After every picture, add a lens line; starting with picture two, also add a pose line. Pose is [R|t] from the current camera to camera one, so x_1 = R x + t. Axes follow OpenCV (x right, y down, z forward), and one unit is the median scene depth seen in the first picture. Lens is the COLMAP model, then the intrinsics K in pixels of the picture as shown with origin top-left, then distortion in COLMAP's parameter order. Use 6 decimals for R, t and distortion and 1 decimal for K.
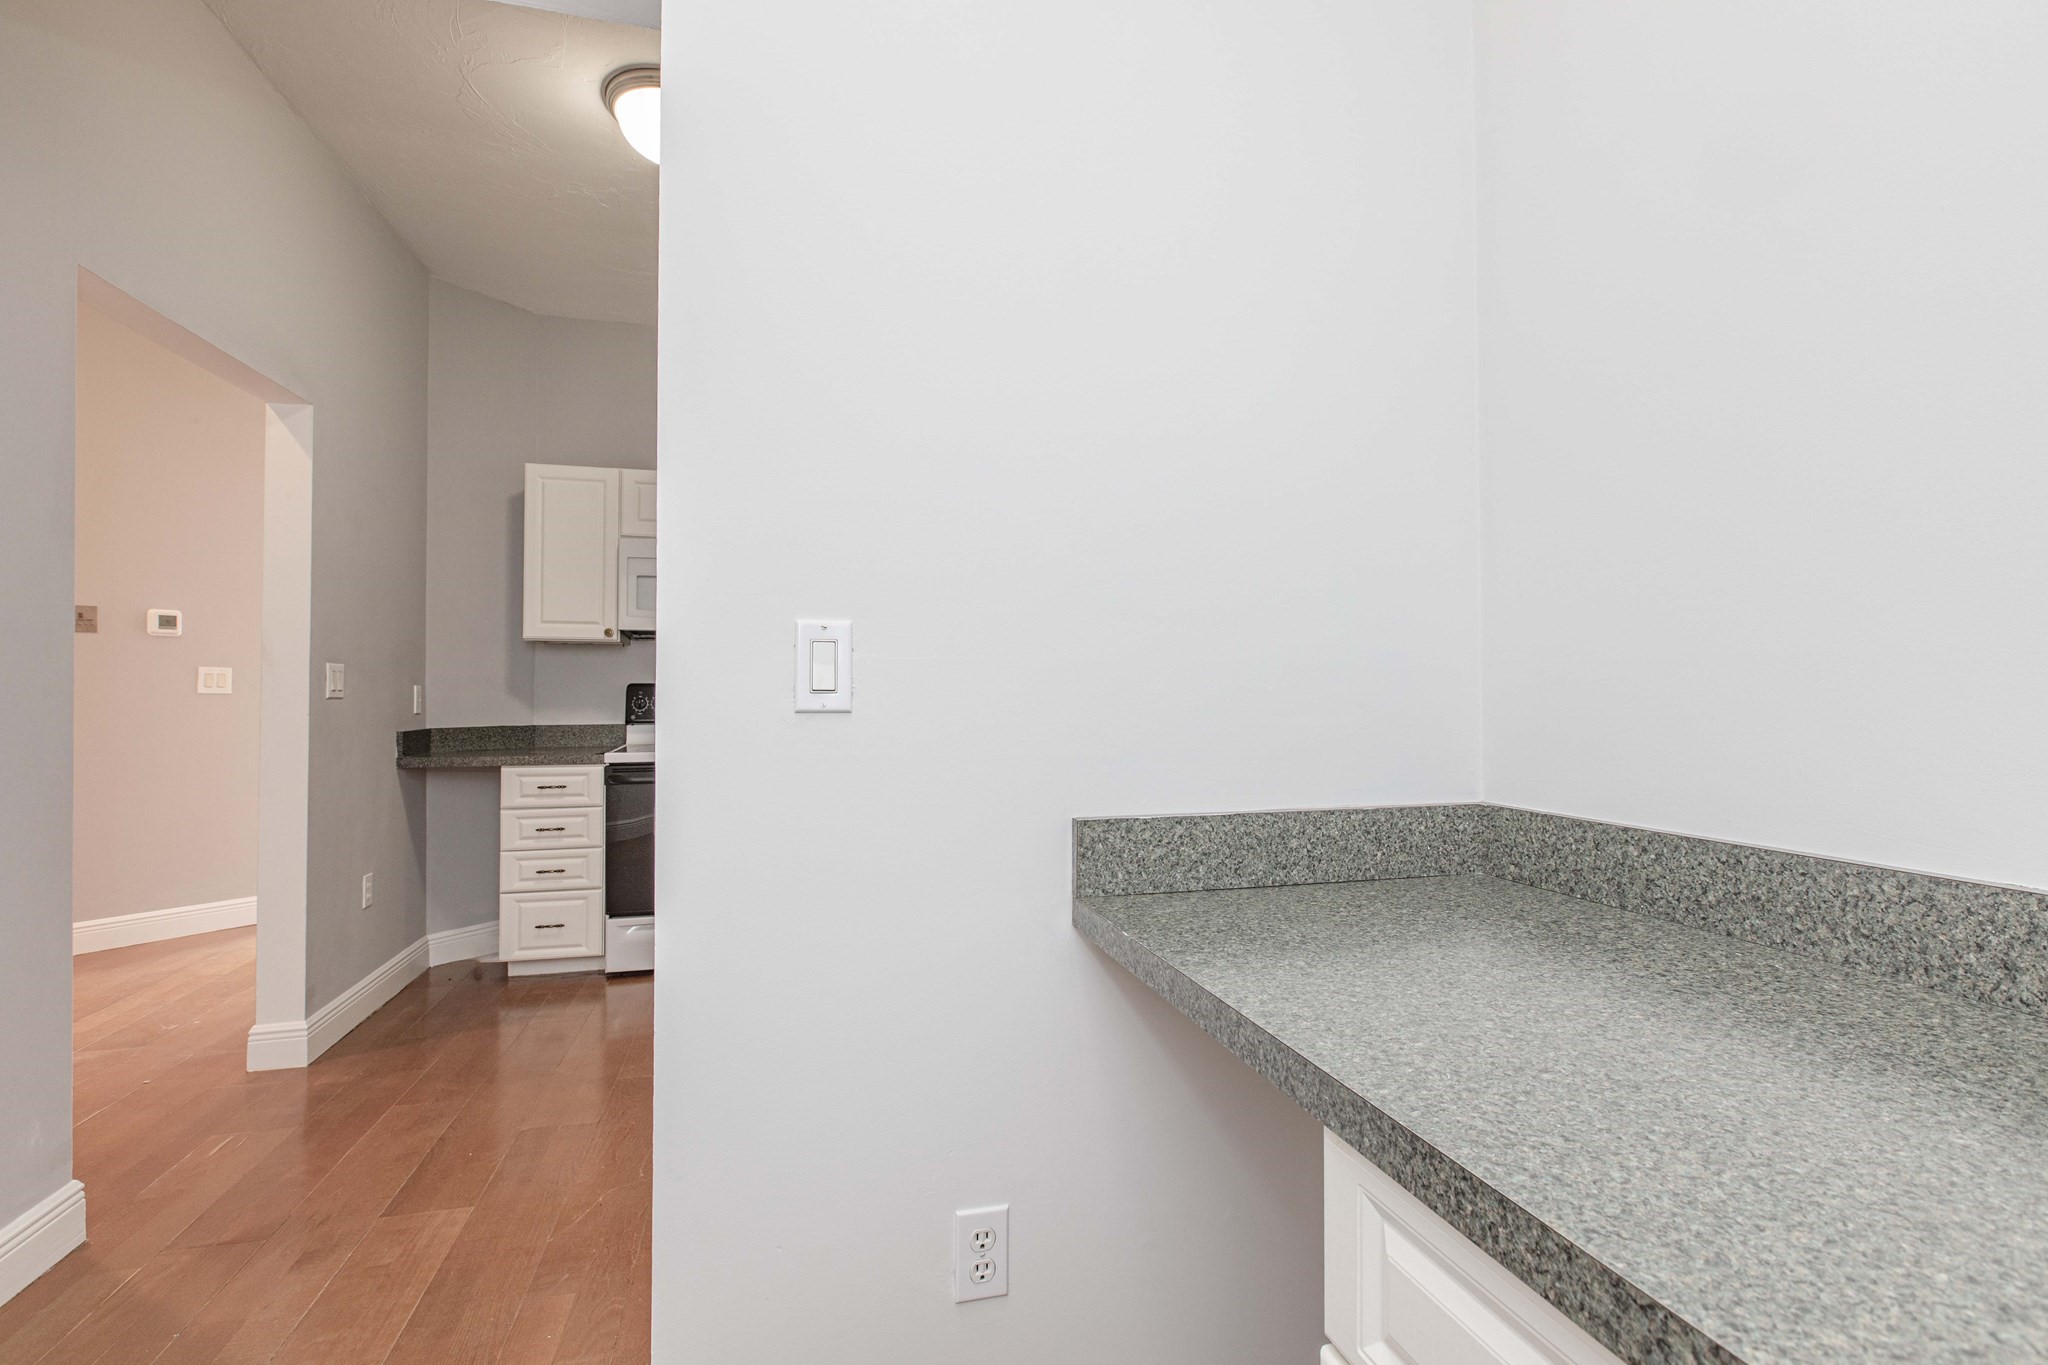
lens RADIAL K [[932.0, 0, 1006.7], [0, 932.0, 680.5], [0, 0, 1]] dist [0.003395, -0.001670]
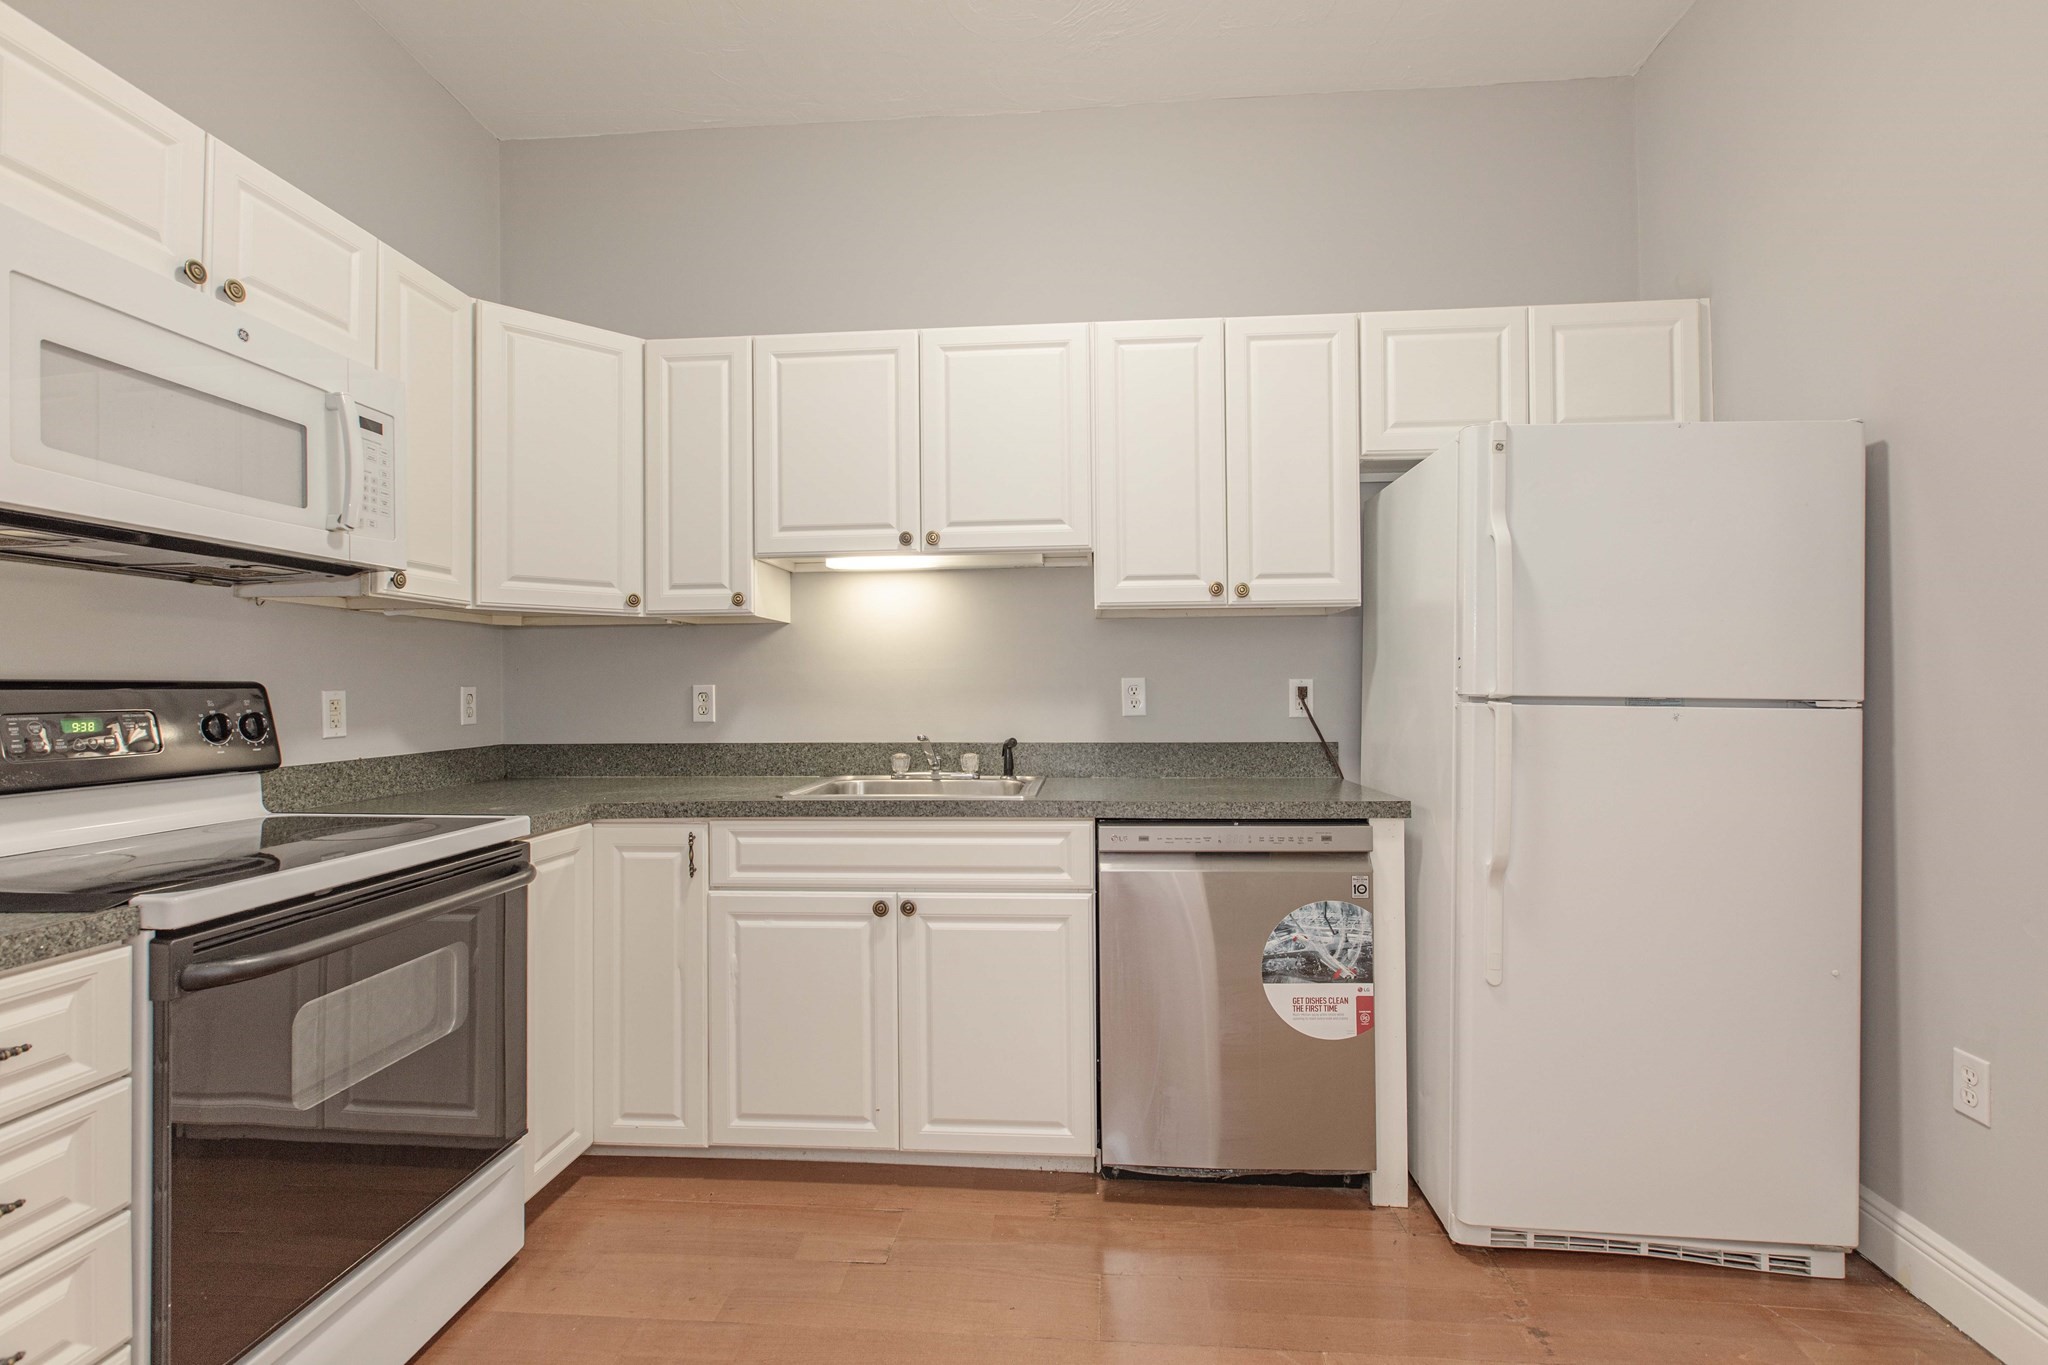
lens RADIAL K [[932.0, 0, 1028.6], [0, 932.0, 679.2], [0, 0, 1]] dist [0.003395, -0.001670]
pose [[0.314262, 0.008634, 0.949297, -0.647635], [-0.002455, 0.999963, -0.008282, 0.005820], [-0.949333, 0.000272, 0.314271, 0.635887]]
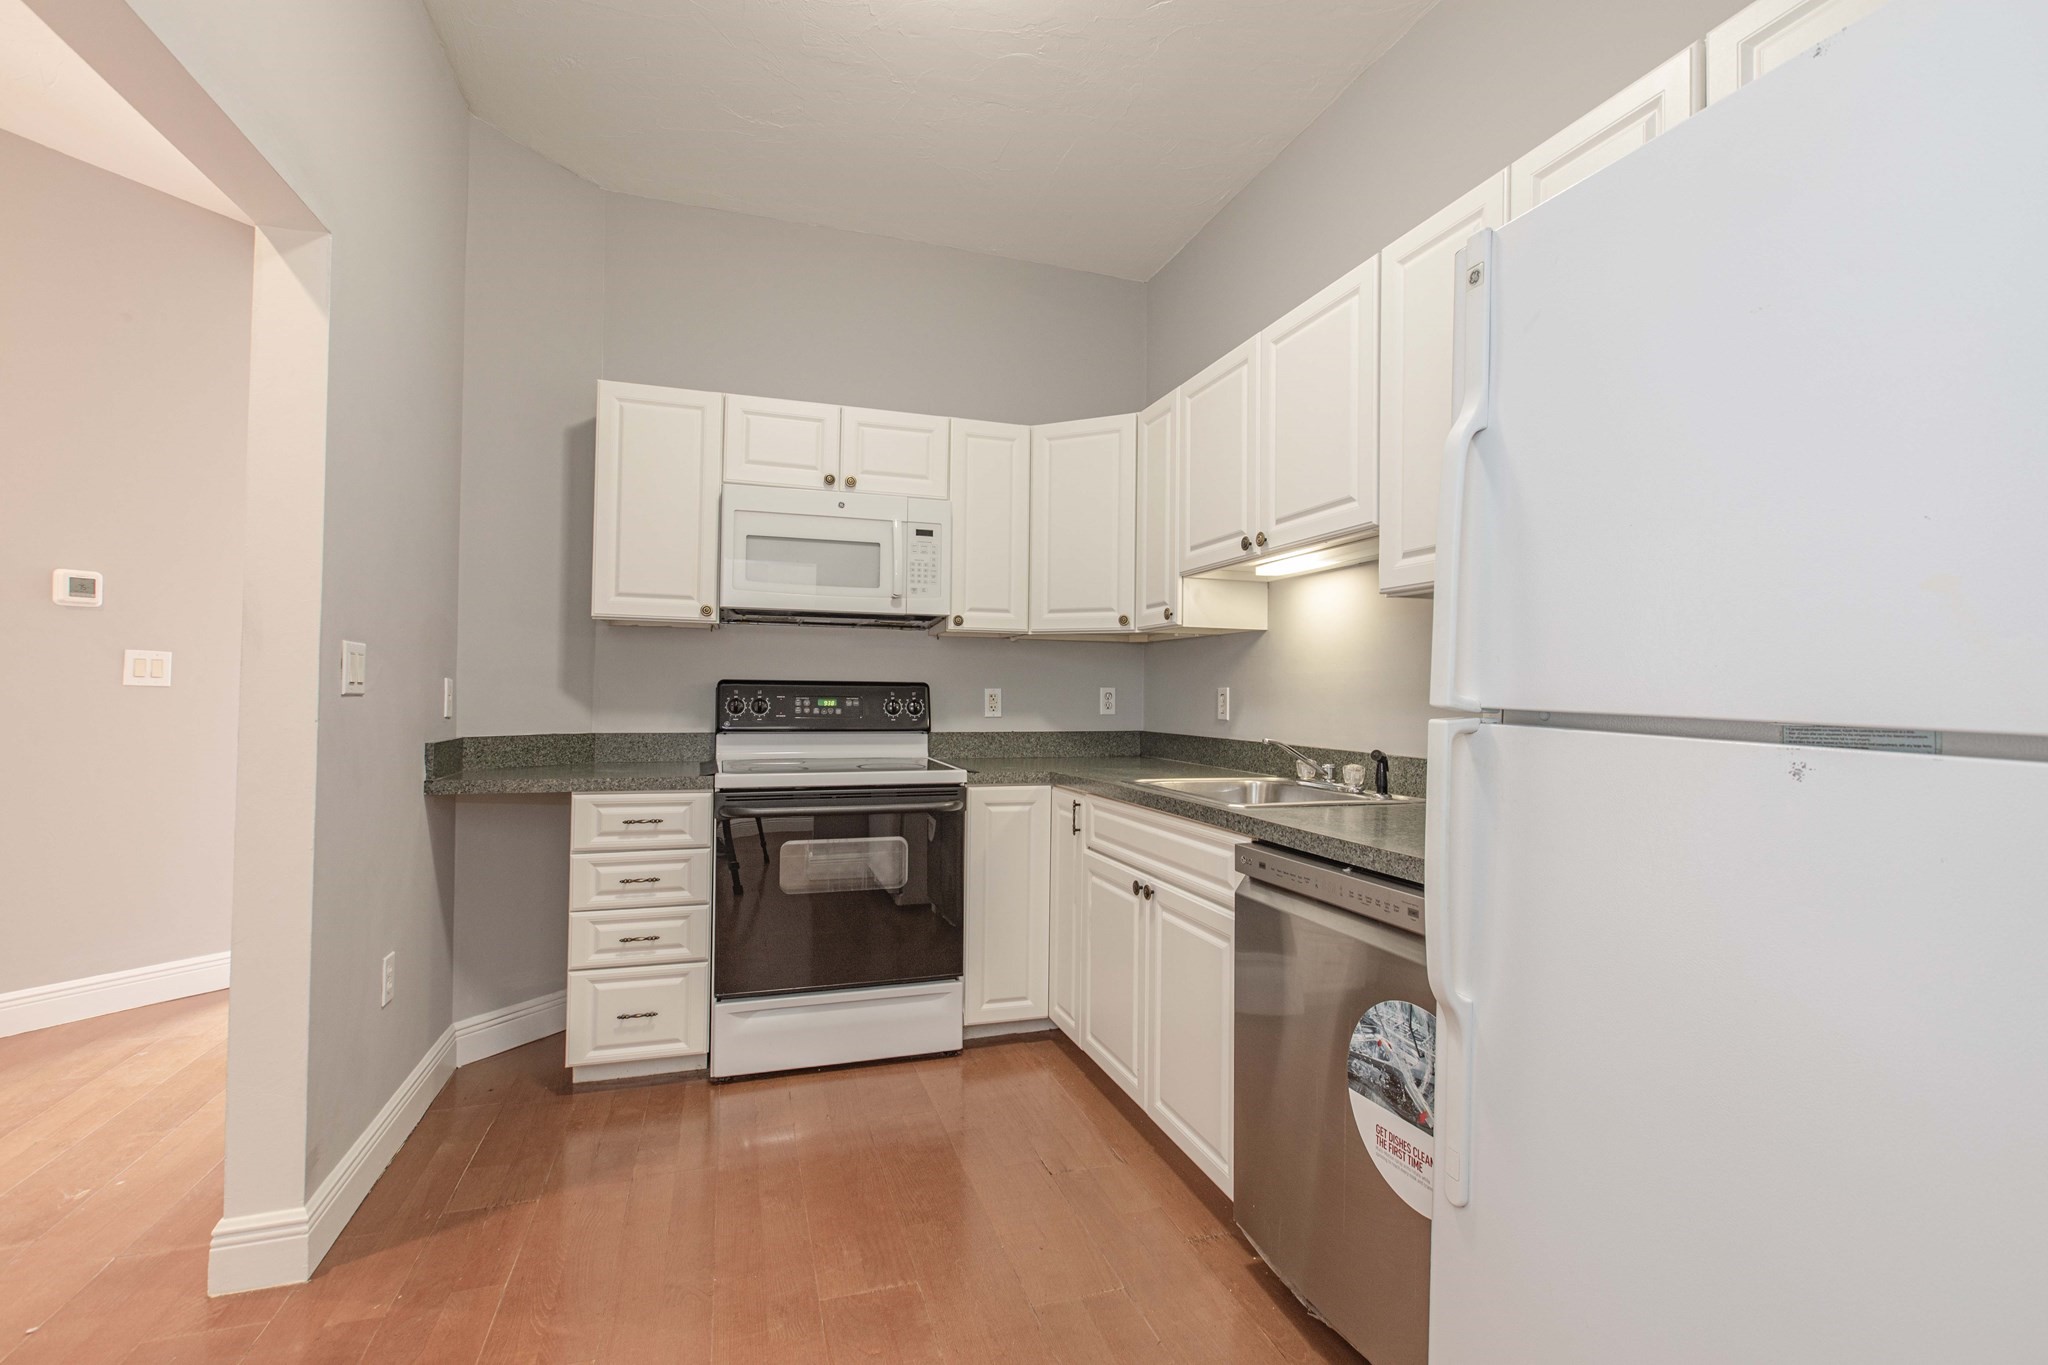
lens RADIAL K [[932.0, 0, 1020.1], [0, 932.0, 680.2], [0, 0, 1]] dist [0.003395, -0.001670]
pose [[0.998222, 0.013461, 0.058070, -0.241255], [-0.013218, 0.999902, -0.004562, 0.004532], [-0.058126, 0.003786, 0.998302, 0.265103]]
